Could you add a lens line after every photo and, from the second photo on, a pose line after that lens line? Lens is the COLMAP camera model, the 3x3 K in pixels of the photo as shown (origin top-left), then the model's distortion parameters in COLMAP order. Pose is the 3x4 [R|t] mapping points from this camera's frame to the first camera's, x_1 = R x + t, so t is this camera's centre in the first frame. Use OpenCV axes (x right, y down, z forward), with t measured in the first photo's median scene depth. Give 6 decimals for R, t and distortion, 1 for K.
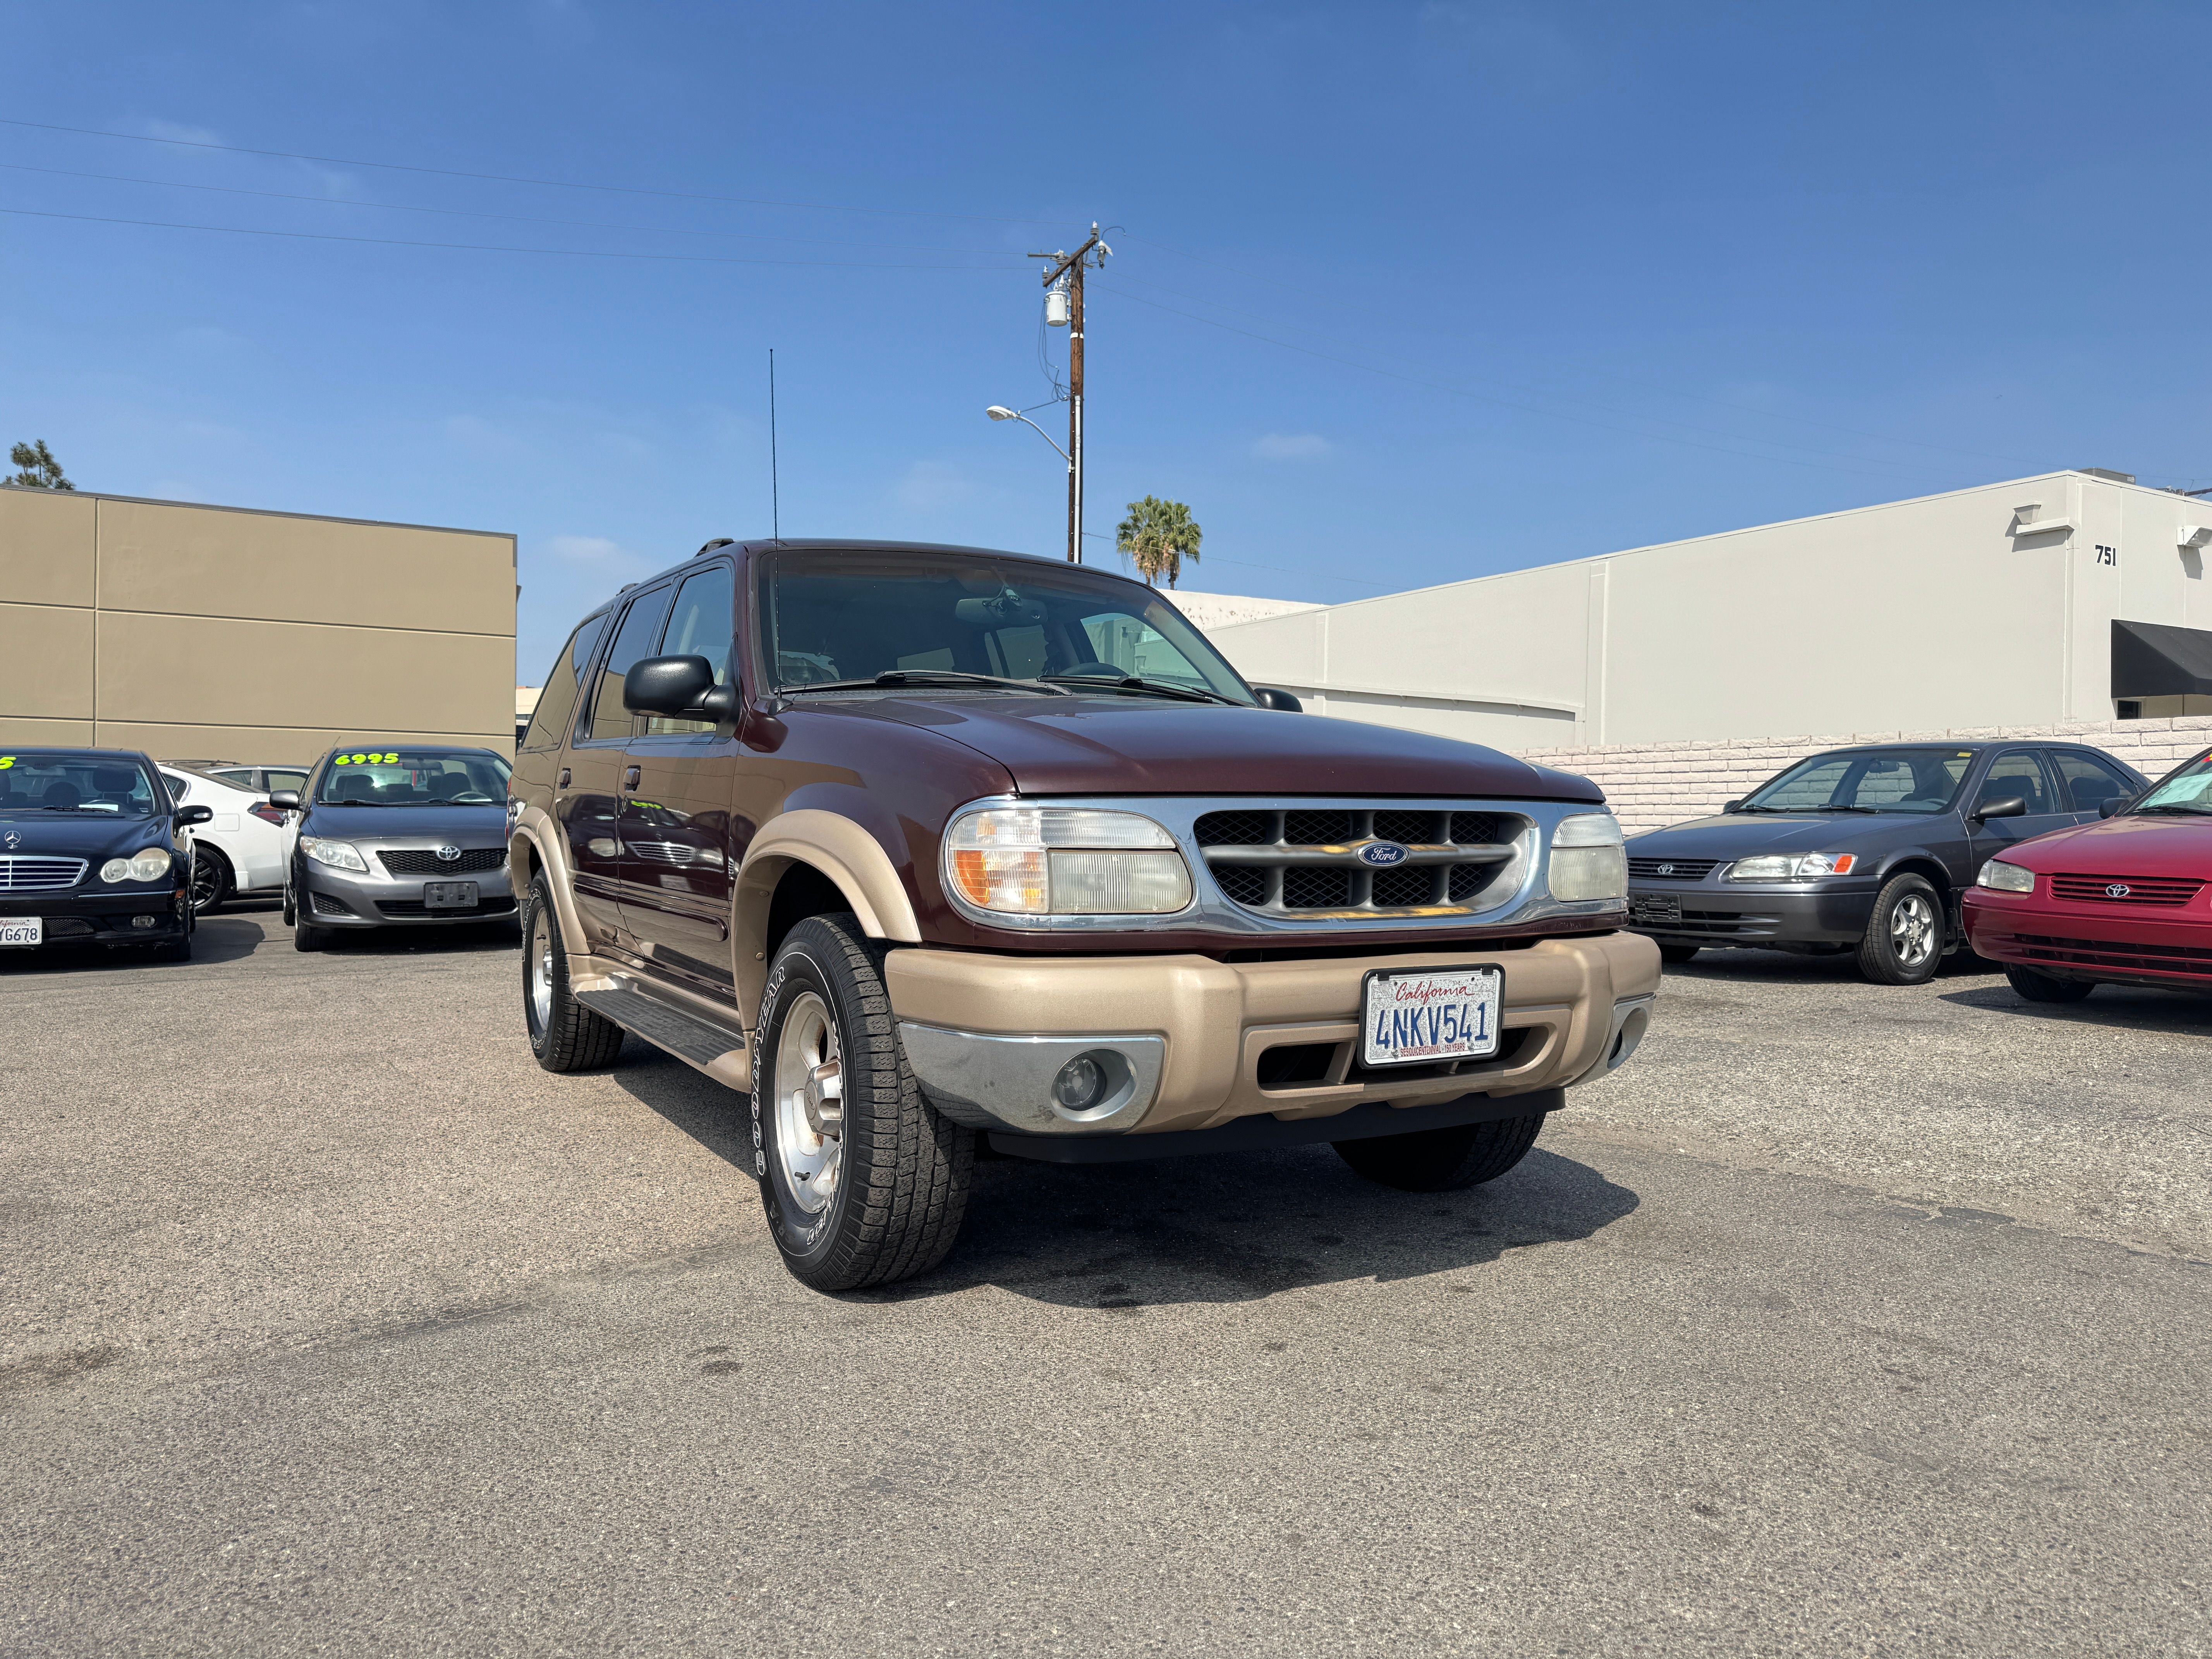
lens RADIAL K [[1543.8, 0, 1104.2], [0, 1543.8, 827.6], [0, 0, 1]] dist [0.091727, -0.120995]
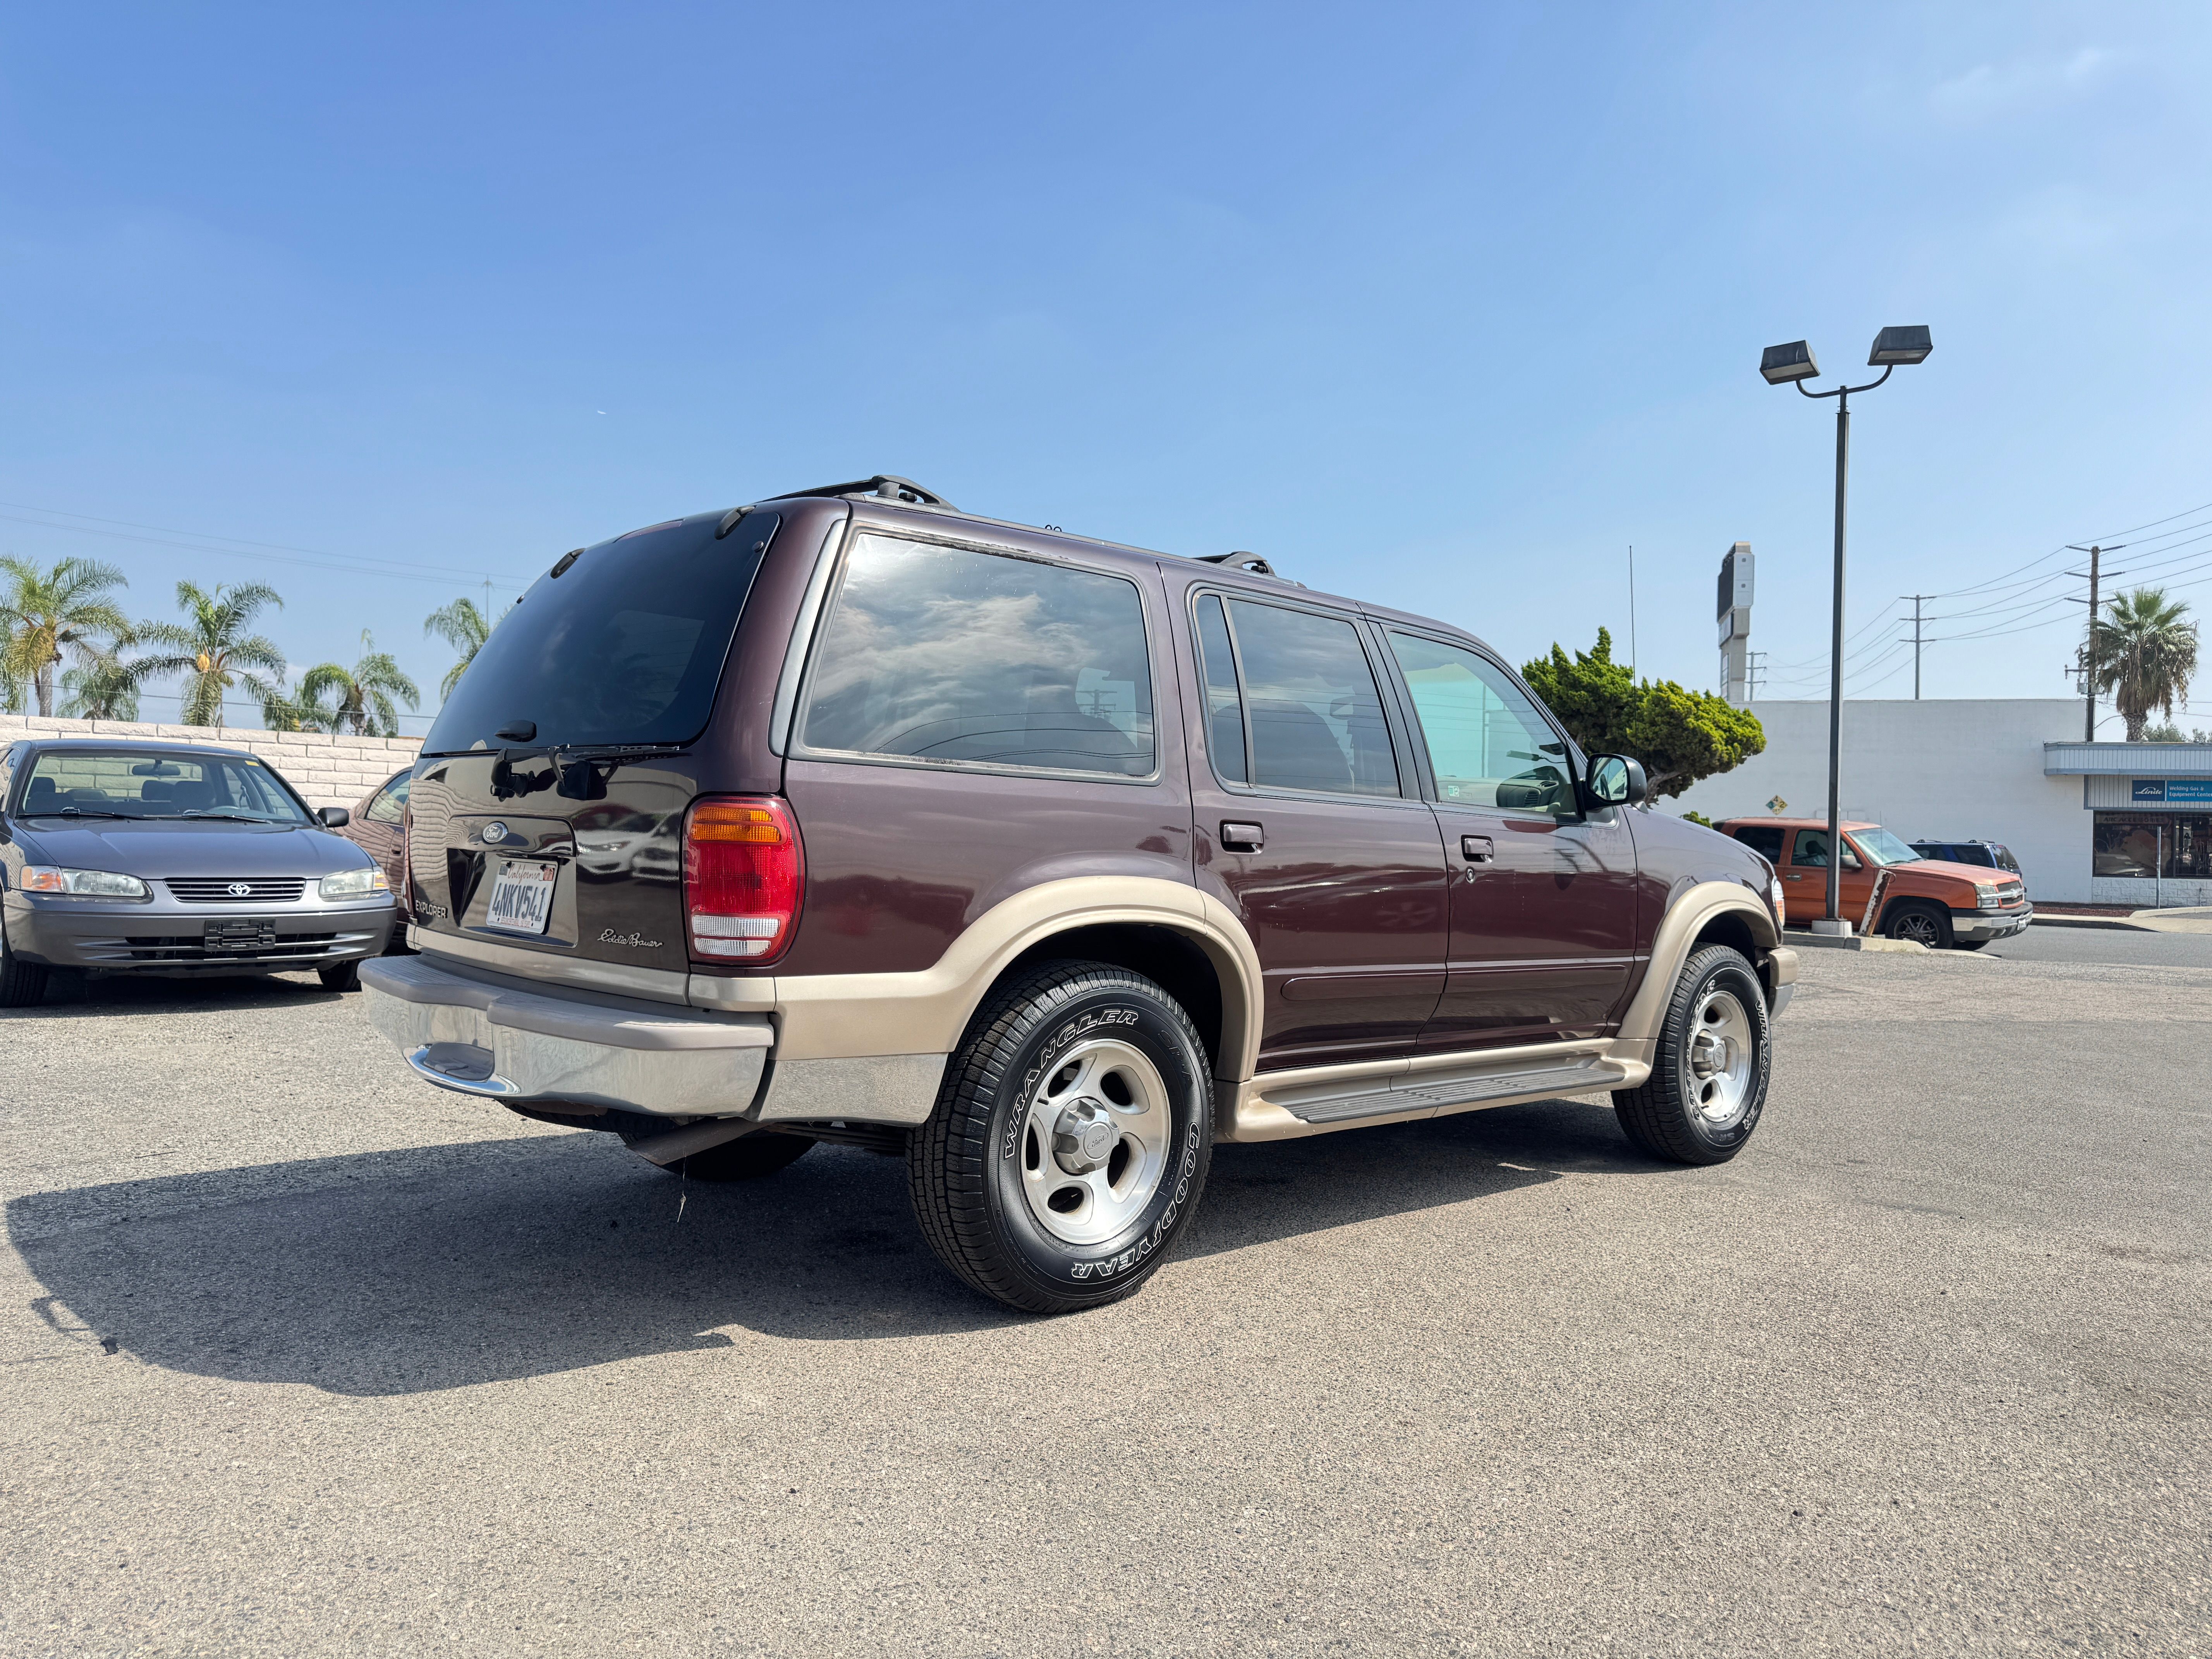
lens RADIAL K [[1543.8, 0, 1104.2], [0, 1543.8, 827.6], [0, 0, 1]] dist [0.091727, -0.120995]
pose [[-0.226389, -0.006921, 0.974012, -1.724316], [-0.023820, 0.999715, 0.001567, -0.058956], [-0.973746, -0.022846, -0.226490, 2.083434]]
